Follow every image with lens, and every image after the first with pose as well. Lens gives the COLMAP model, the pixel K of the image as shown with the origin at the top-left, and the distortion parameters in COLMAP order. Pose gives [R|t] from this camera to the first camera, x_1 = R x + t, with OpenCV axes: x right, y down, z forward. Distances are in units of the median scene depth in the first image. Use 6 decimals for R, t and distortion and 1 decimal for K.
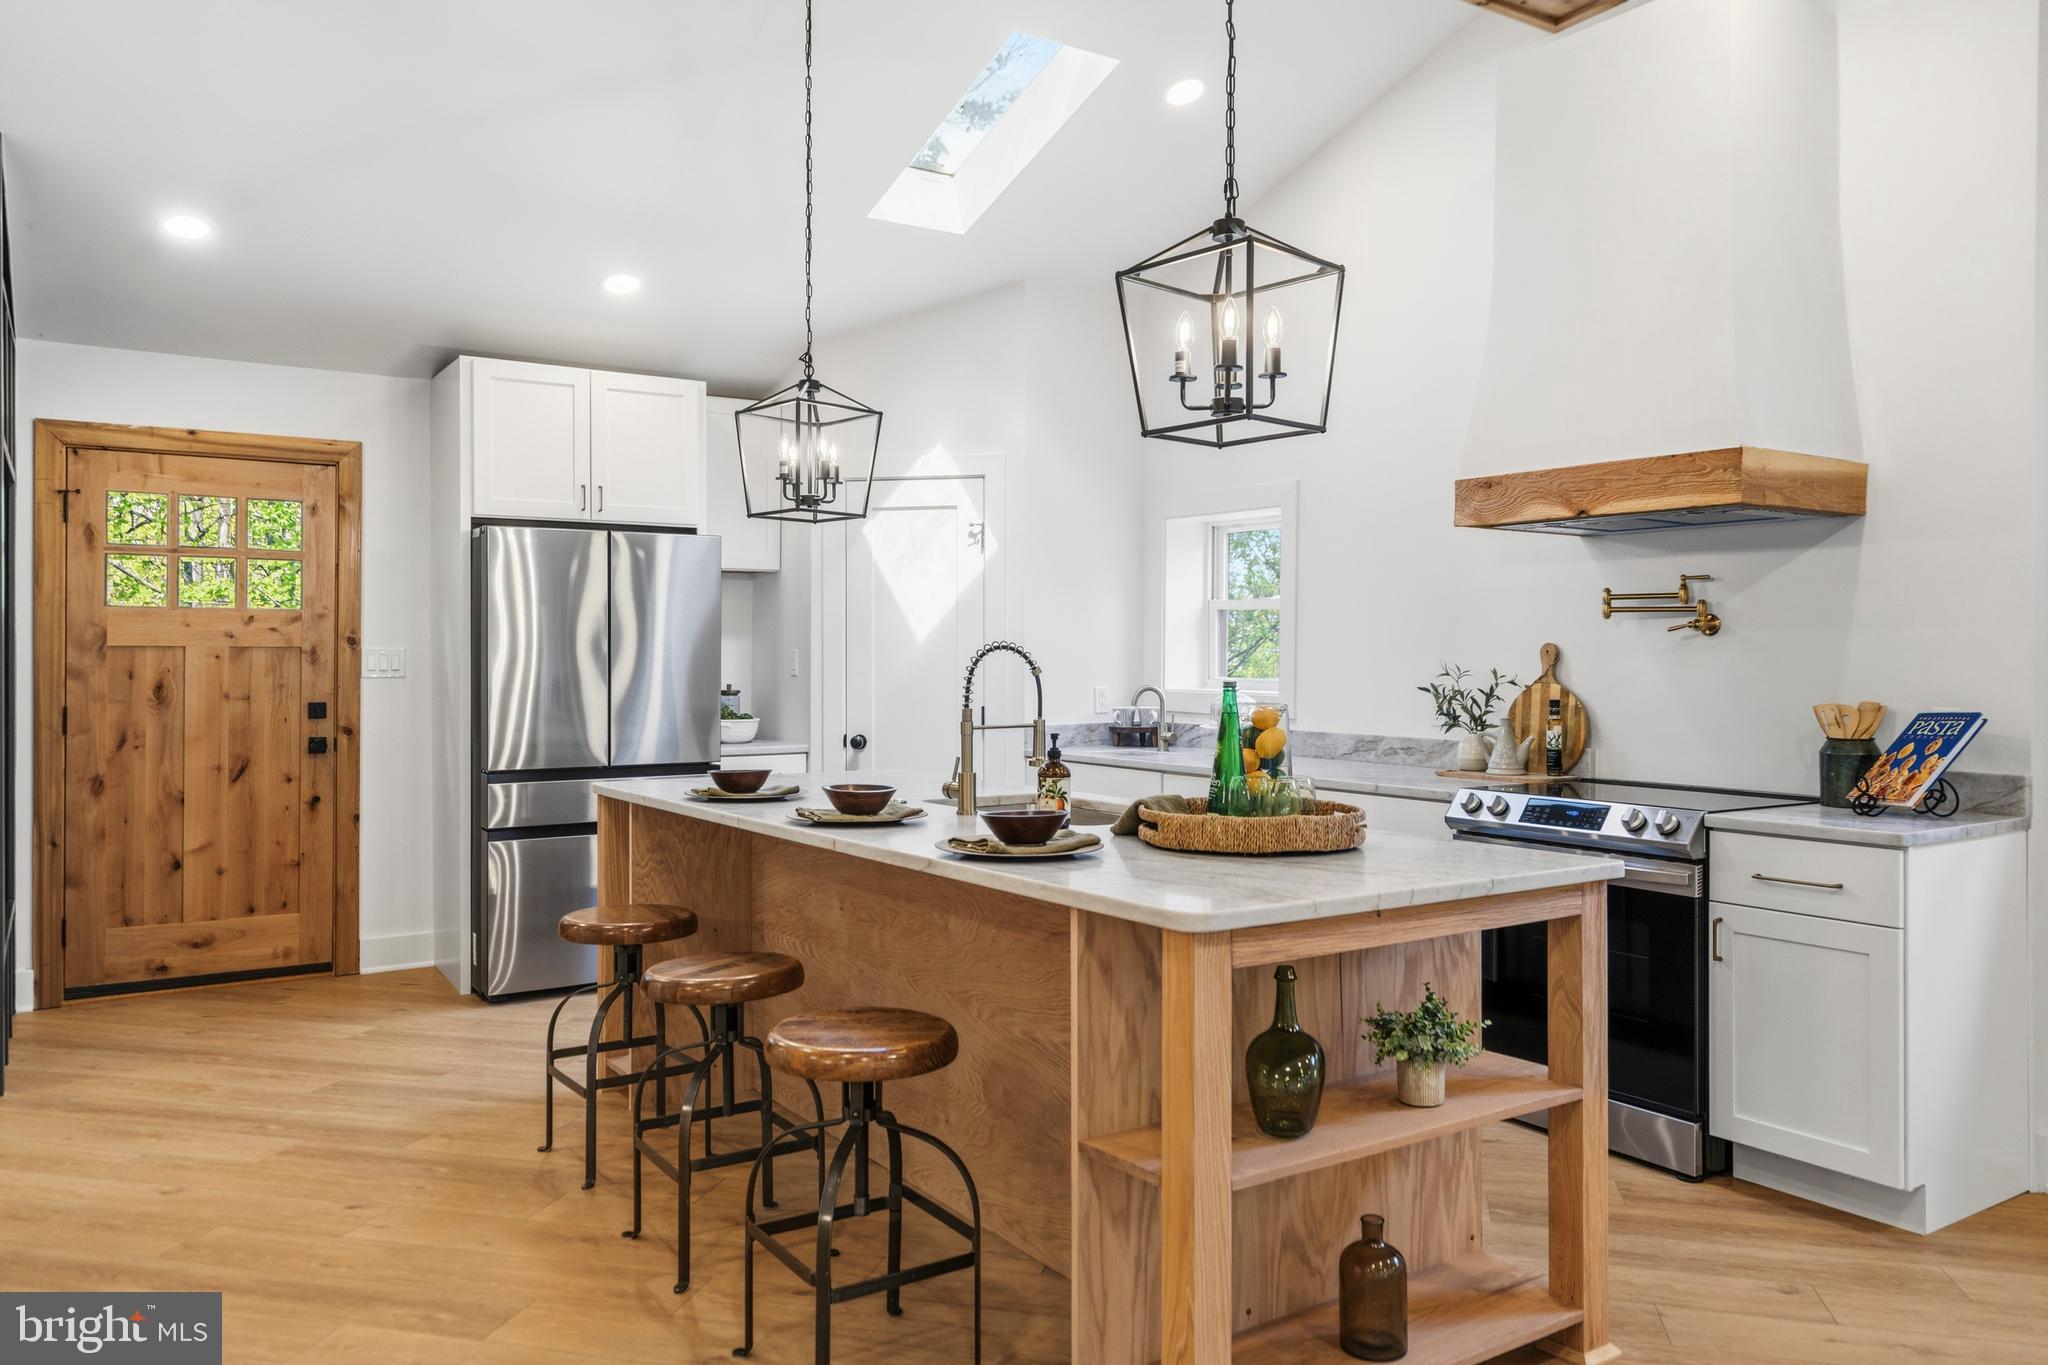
lens RADIAL K [[1461.4, 0, 1003.8], [0, 1461.4, 657.4], [0, 0, 1]] dist [0.004057, 0.002404]
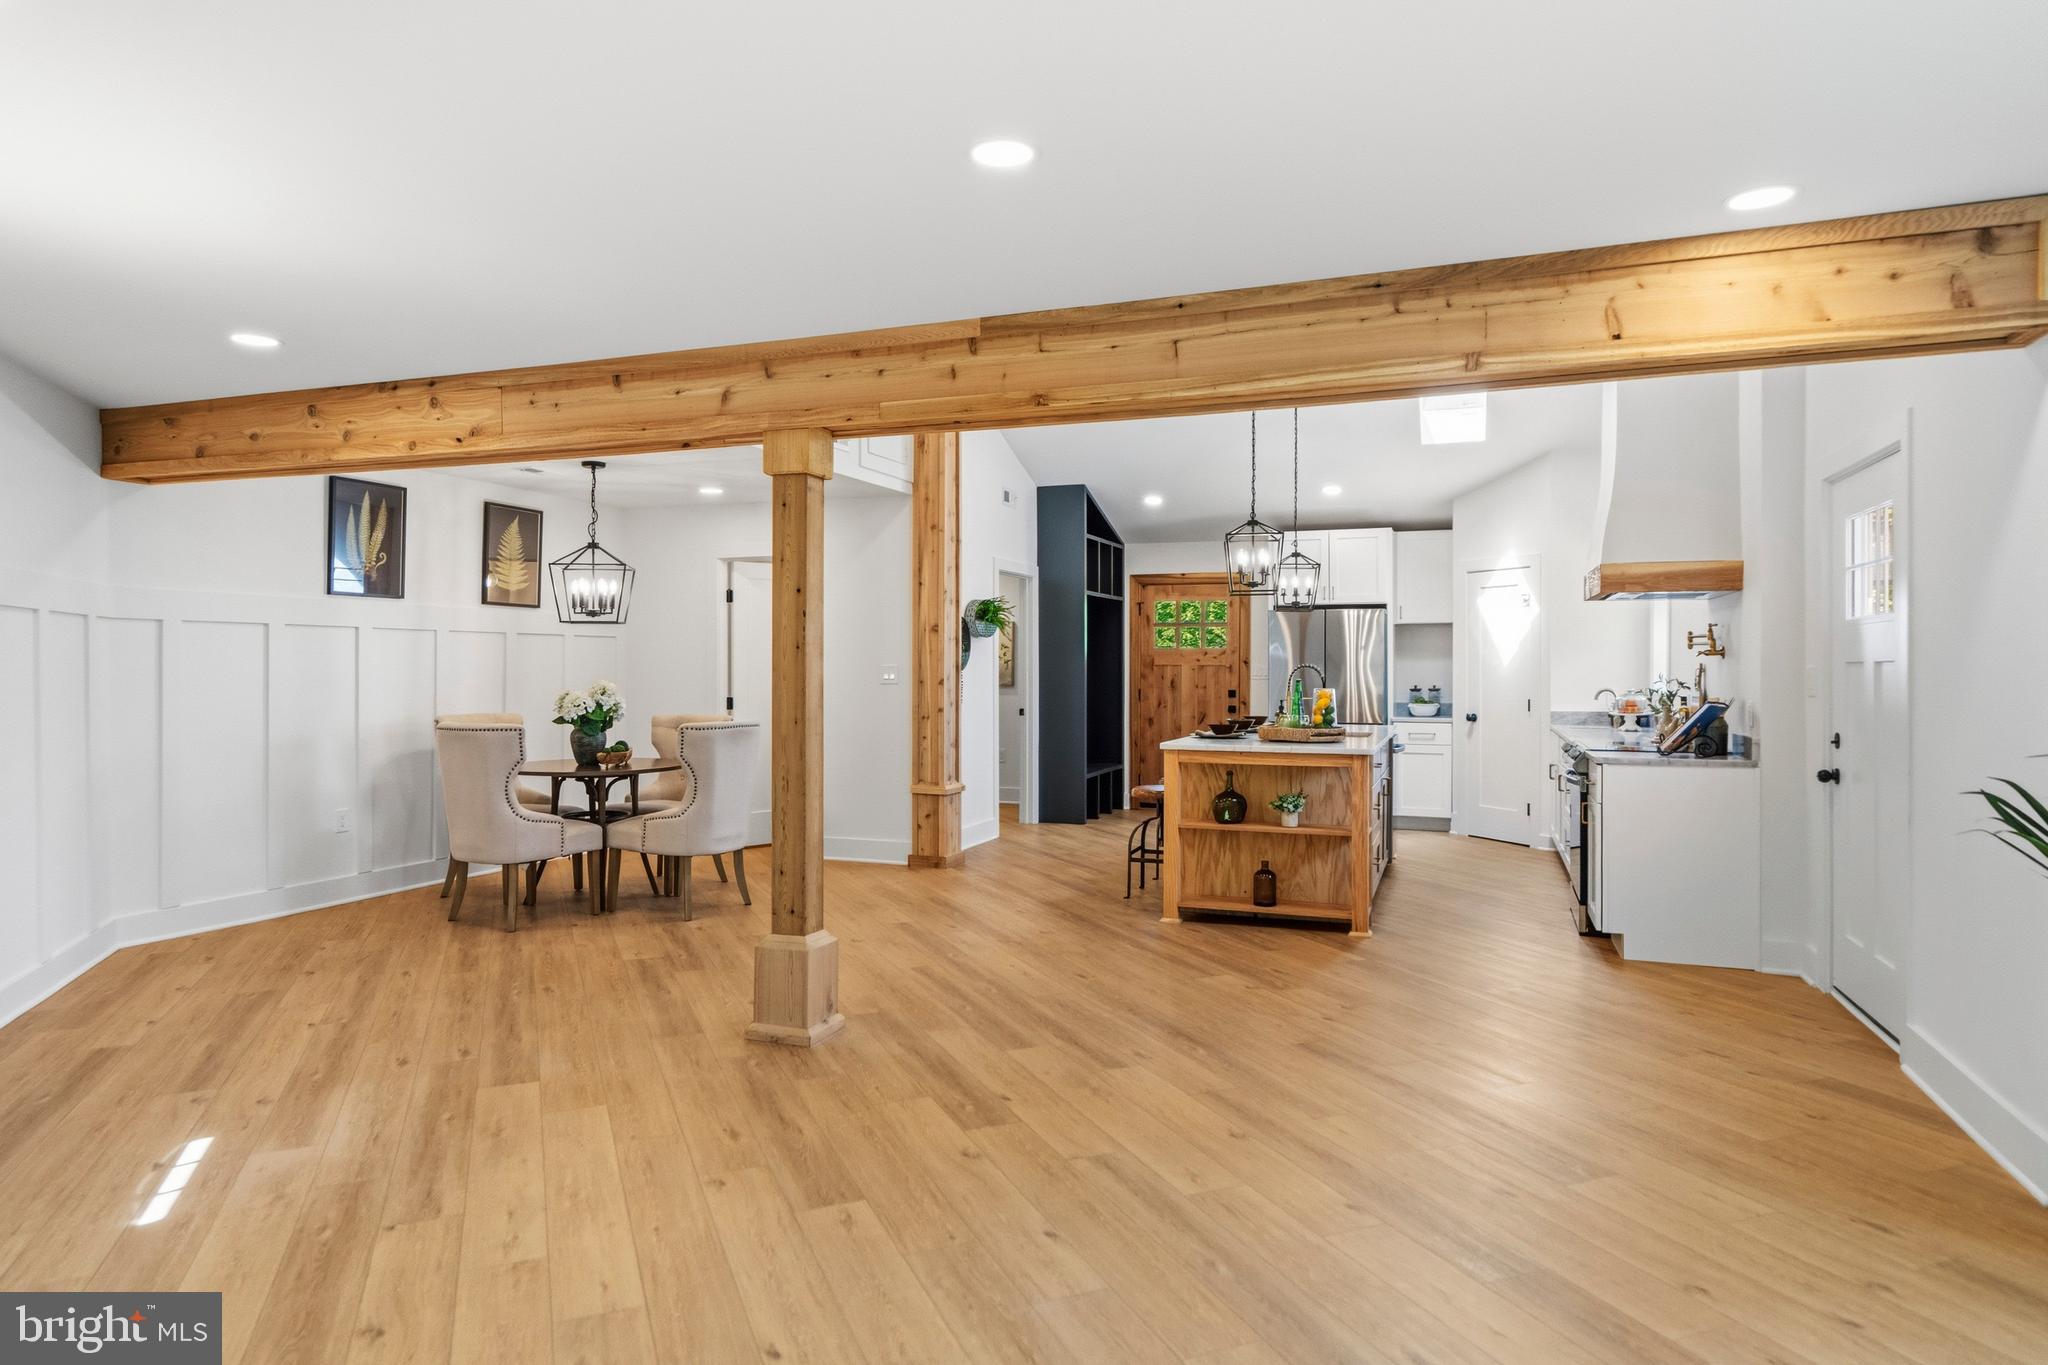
lens RADIAL K [[1213.4, 0, 1014.5], [0, 1213.4, 665.9], [0, 0, 1]] dist [0.006025, 0.001105]
pose [[0.595903, 0.000070, -0.803057, 1.228700], [-0.002675, 0.999995, -0.001898, -0.002215], [0.803052, 0.003279, 0.595900, -0.554218]]
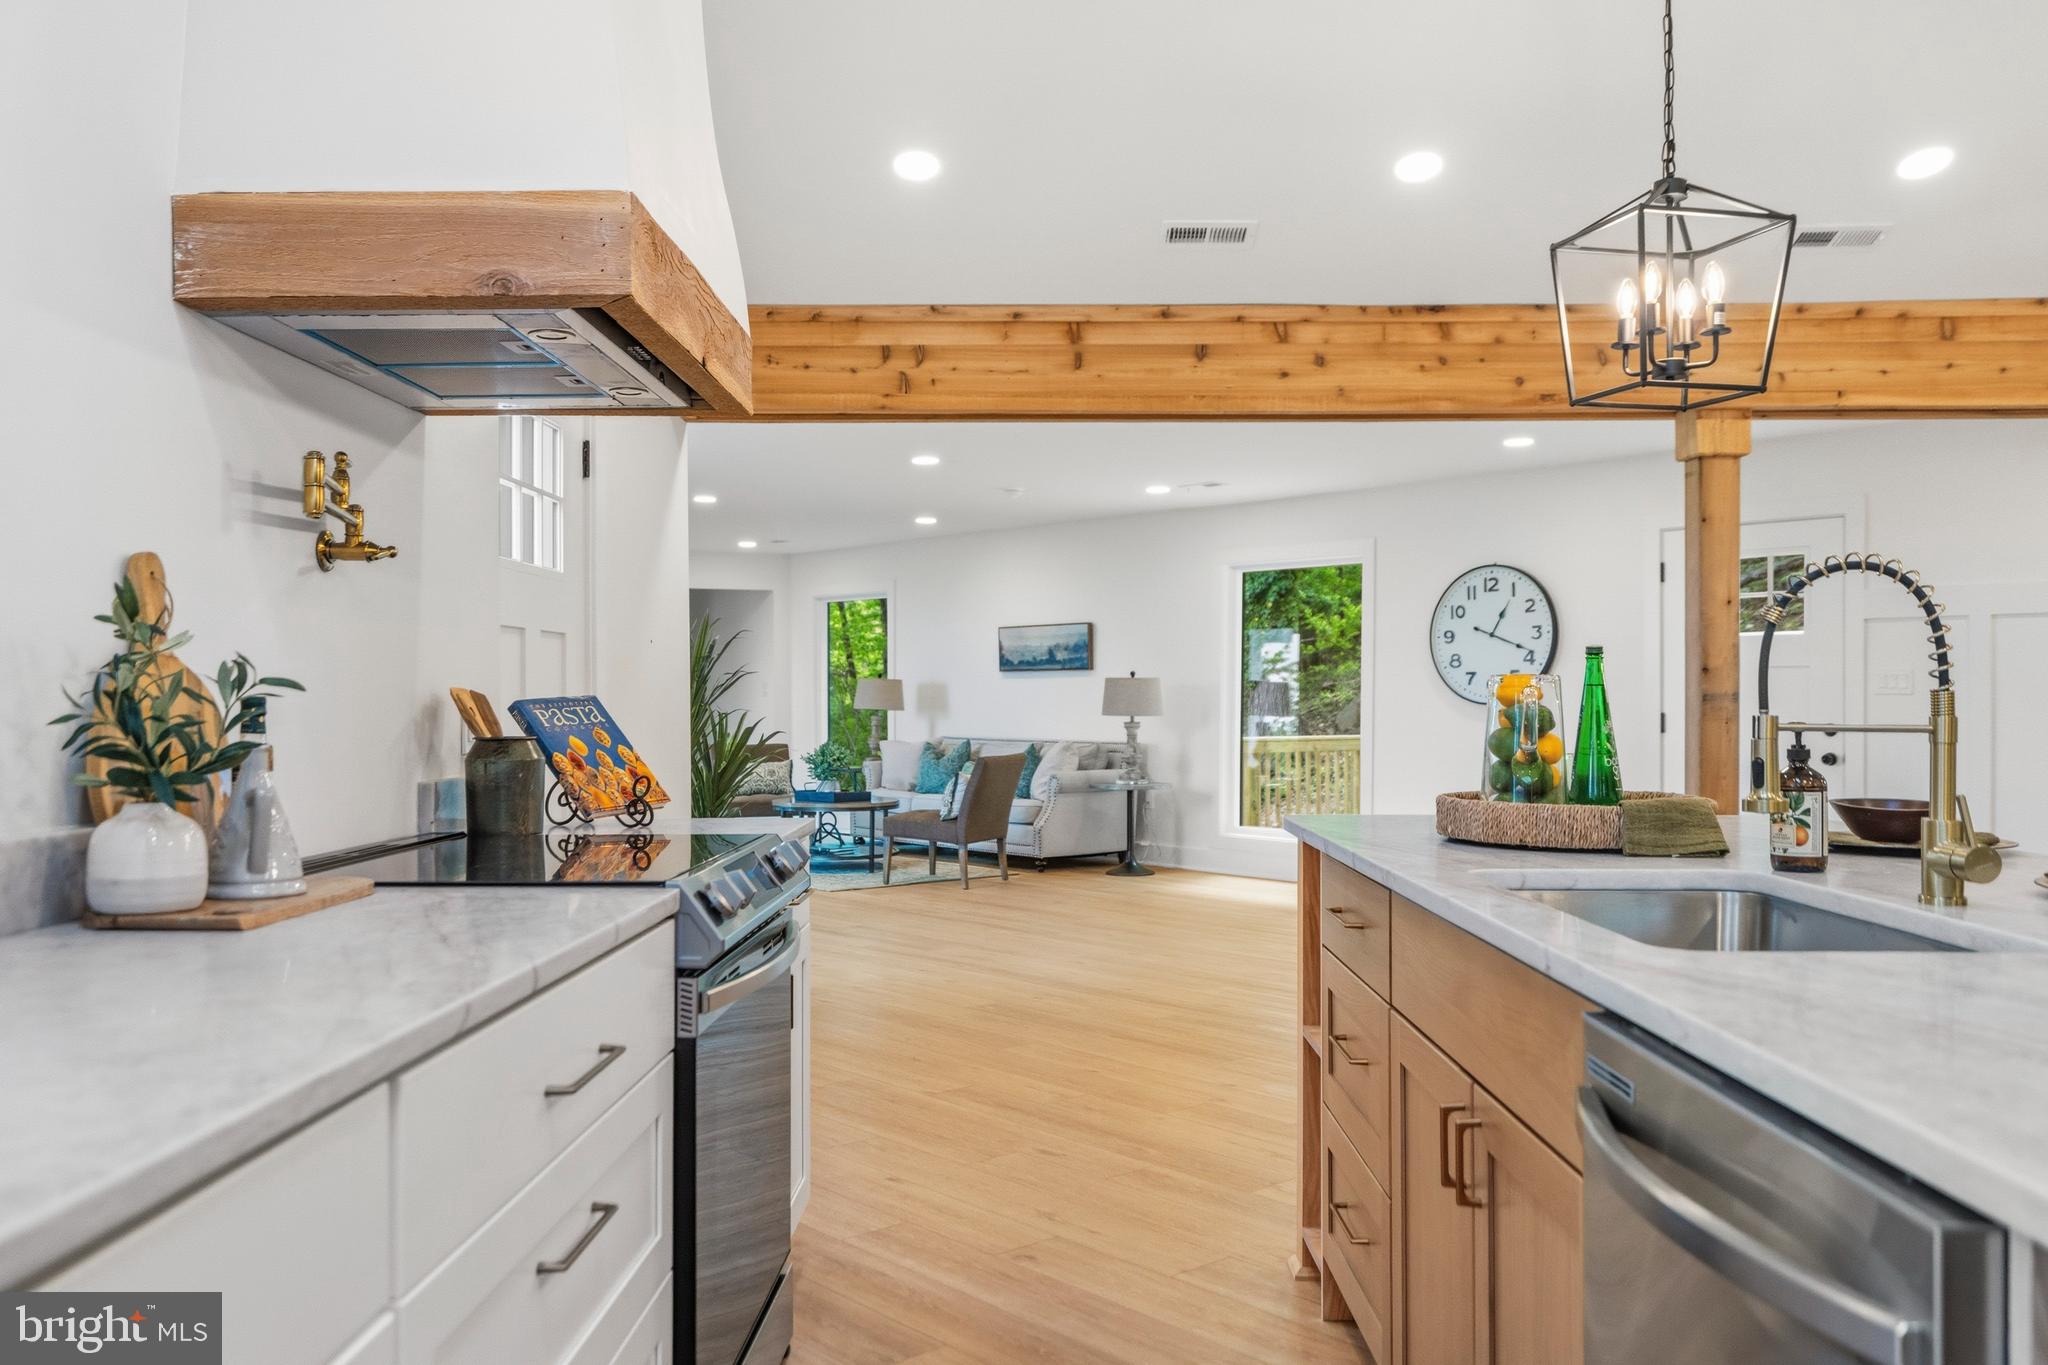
lens RADIAL K [[1629.2, 0, 1010.2], [0, 1629.2, 706.3], [0, 0, 1]] dist [0.002229, 0.002137]
pose [[-0.826894, -0.003200, 0.562349, -0.067072], [0.000568, 0.999979, 0.006526, 0.033104], [-0.562358, 0.005716, -0.826874, 1.472694]]
